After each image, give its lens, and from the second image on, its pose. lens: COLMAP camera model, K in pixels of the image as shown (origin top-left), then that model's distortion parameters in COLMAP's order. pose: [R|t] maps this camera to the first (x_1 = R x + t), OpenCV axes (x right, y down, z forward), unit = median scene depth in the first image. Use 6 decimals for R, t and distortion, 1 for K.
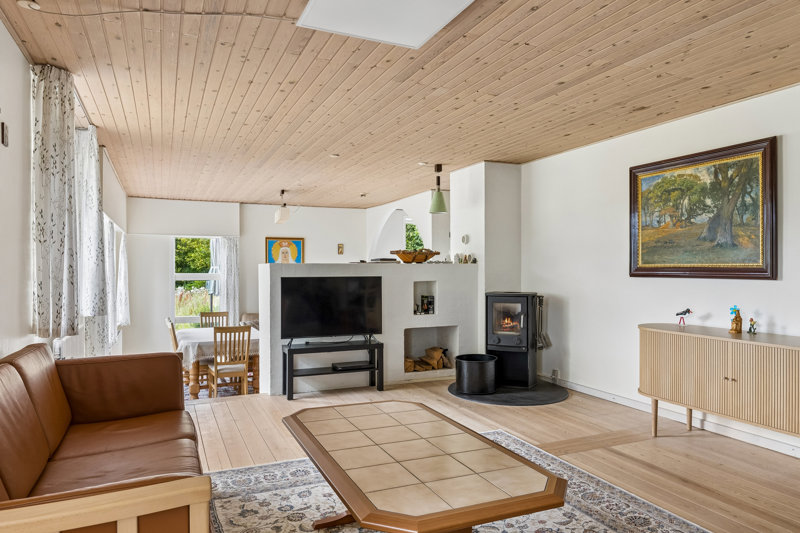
lens RADIAL K [[535.9, 0, 397.7], [0, 535.9, 269.6], [0, 0, 1]] dist [0.006262, -0.002925]
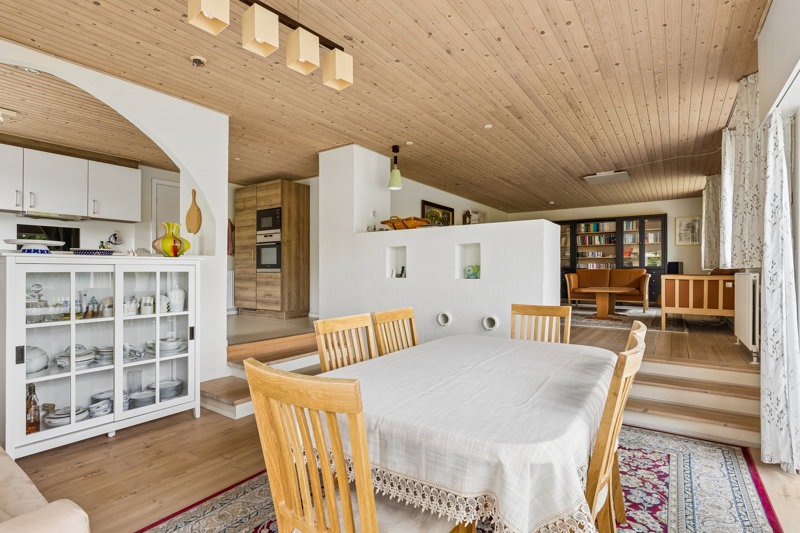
lens RADIAL K [[393.0, 0, 399.5], [0, 393.0, 269.5], [0, 0, 1]] dist [-0.001793, -0.000280]
pose [[-0.517300, 0.004513, 0.855792, -1.066471], [0.002039, 0.999990, -0.004041, 0.112853], [-0.855802, -0.000345, -0.517304, 2.393629]]
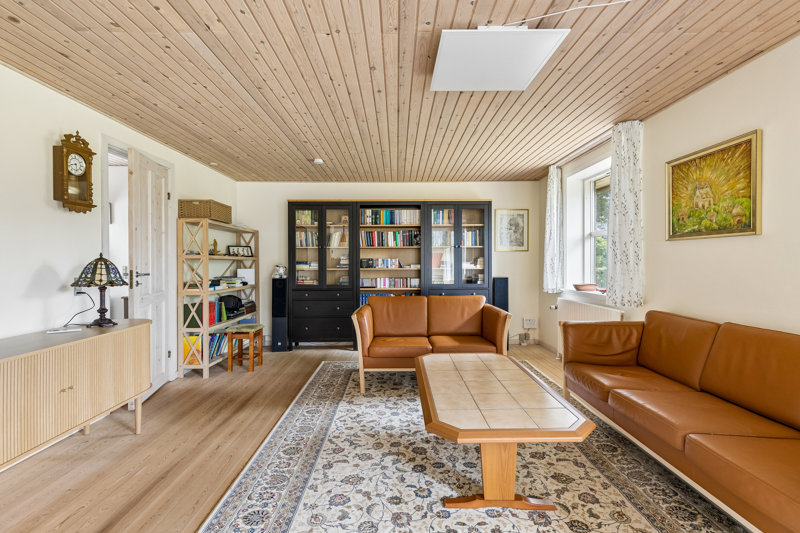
lens RADIAL K [[364.1, 0, 399.2], [0, 364.1, 263.6], [0, 0, 1]] dist [0.008693, 0.000160]
pose [[-0.918057, 0.001775, 0.396444, -0.112753], [0.005147, 0.999959, 0.007442, -0.003639], [-0.396414, 0.008872, -0.918029, 1.224073]]
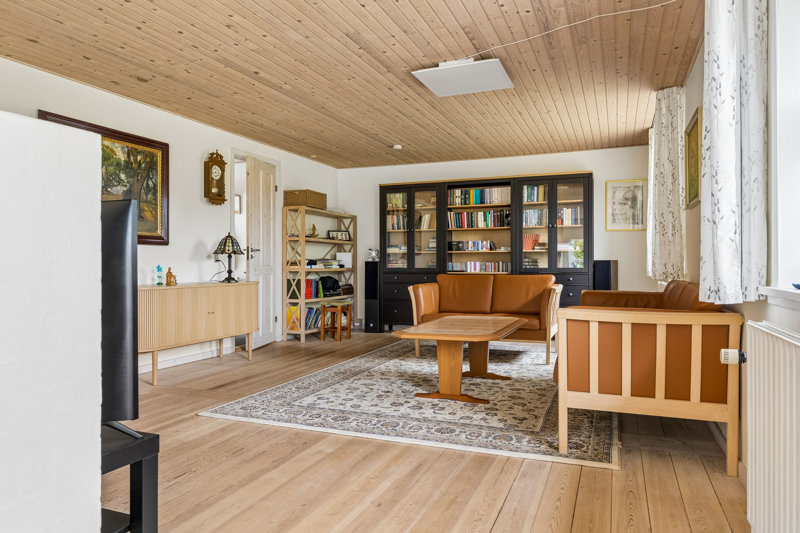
lens RADIAL K [[535.9, 0, 401.0], [0, 535.9, 261.1], [0, 0, 1]] dist [0.006262, -0.002925]
pose [[-0.698644, 0.004995, 0.715452, -0.713958], [0.004836, 0.999986, -0.002260, 0.064966], [-0.715453, 0.001881, -0.698658, 1.507990]]
